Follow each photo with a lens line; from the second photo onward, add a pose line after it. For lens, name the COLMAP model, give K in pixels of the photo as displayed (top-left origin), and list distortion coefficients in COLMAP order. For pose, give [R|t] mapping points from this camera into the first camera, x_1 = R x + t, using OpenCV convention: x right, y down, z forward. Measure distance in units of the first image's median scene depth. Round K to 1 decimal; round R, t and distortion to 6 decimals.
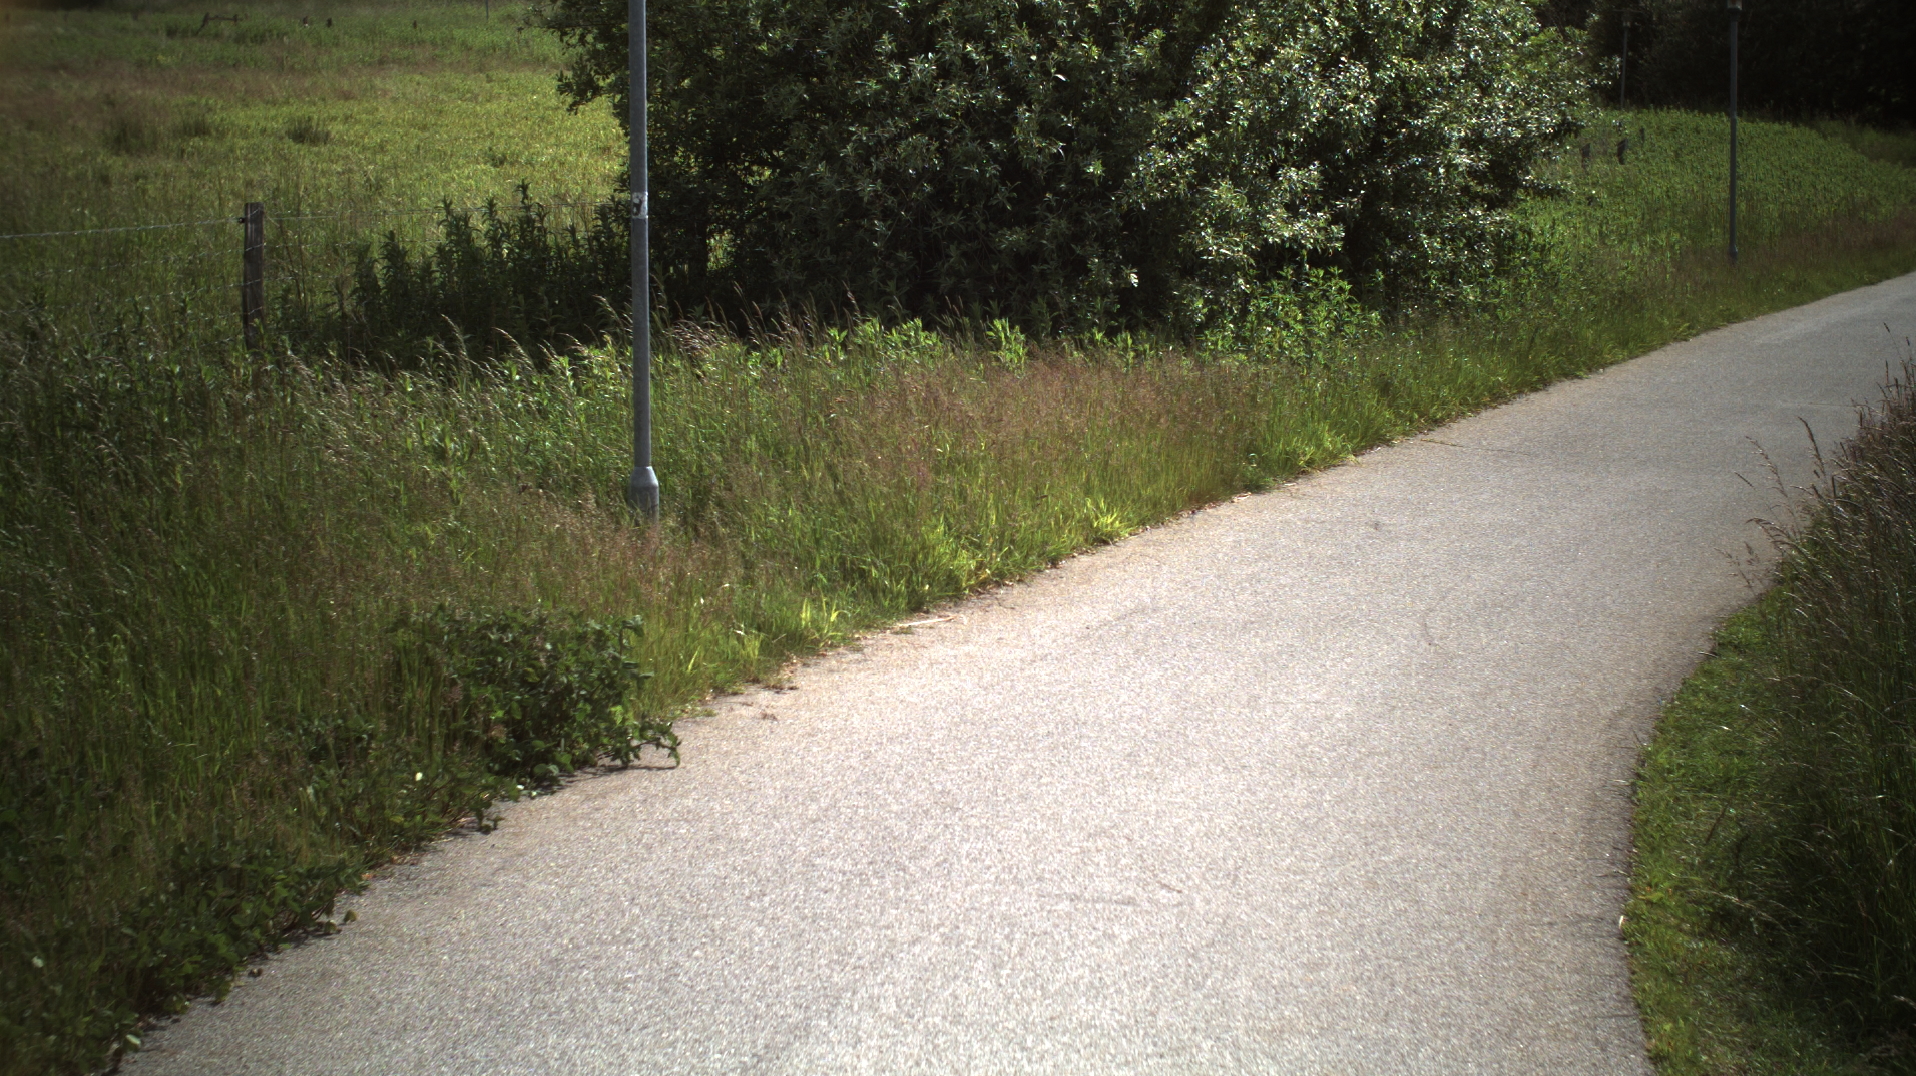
lens RADIAL K [[3415.2, 0, 958.0], [0, 3415.2, 538.0], [0, 0, 1]] dist [-0.282178, 0.237399]
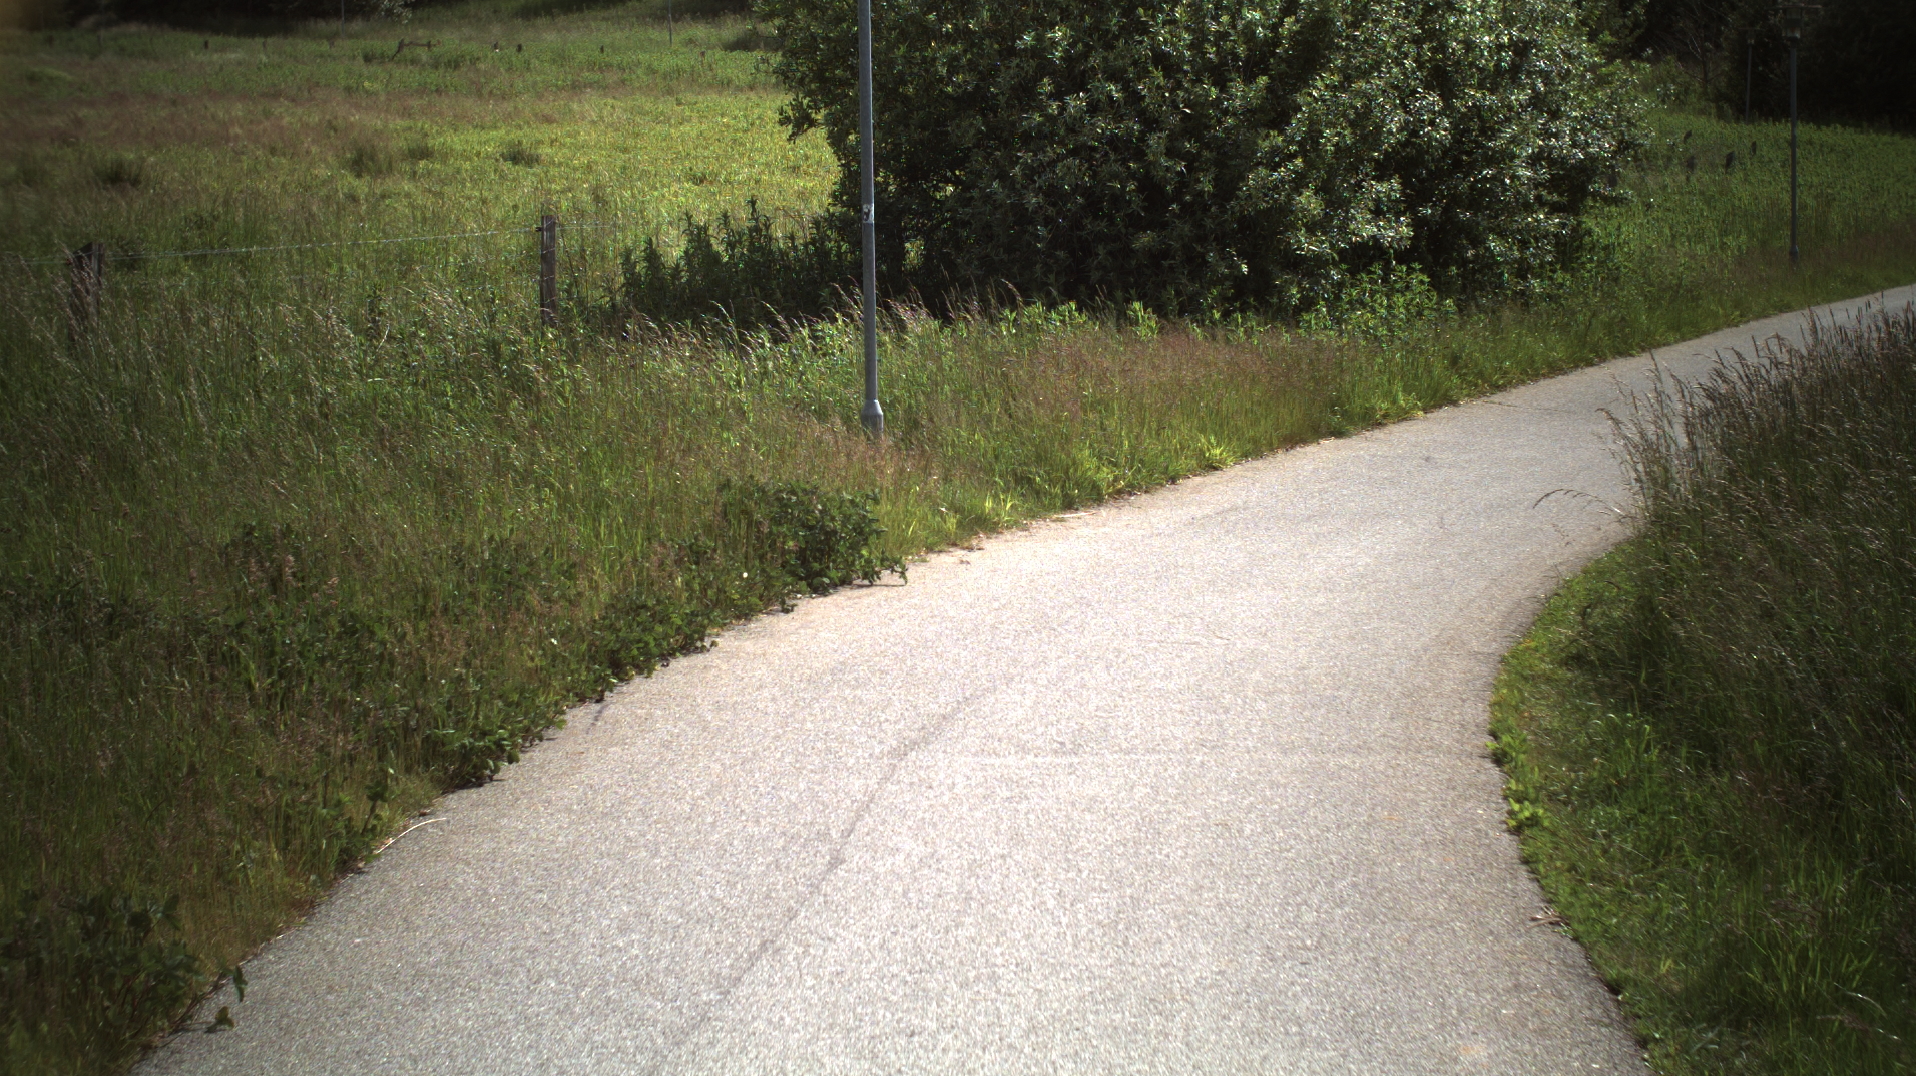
lens RADIAL K [[3415.2, 0, 958.0], [0, 3415.2, 538.0], [0, 0, 1]] dist [-0.282178, 0.237399]
pose [[0.998714, -0.005116, -0.050434, 0.008527], [0.004895, 0.999978, -0.004492, 0.026818], [0.050456, 0.004239, 0.998717, -0.253338]]
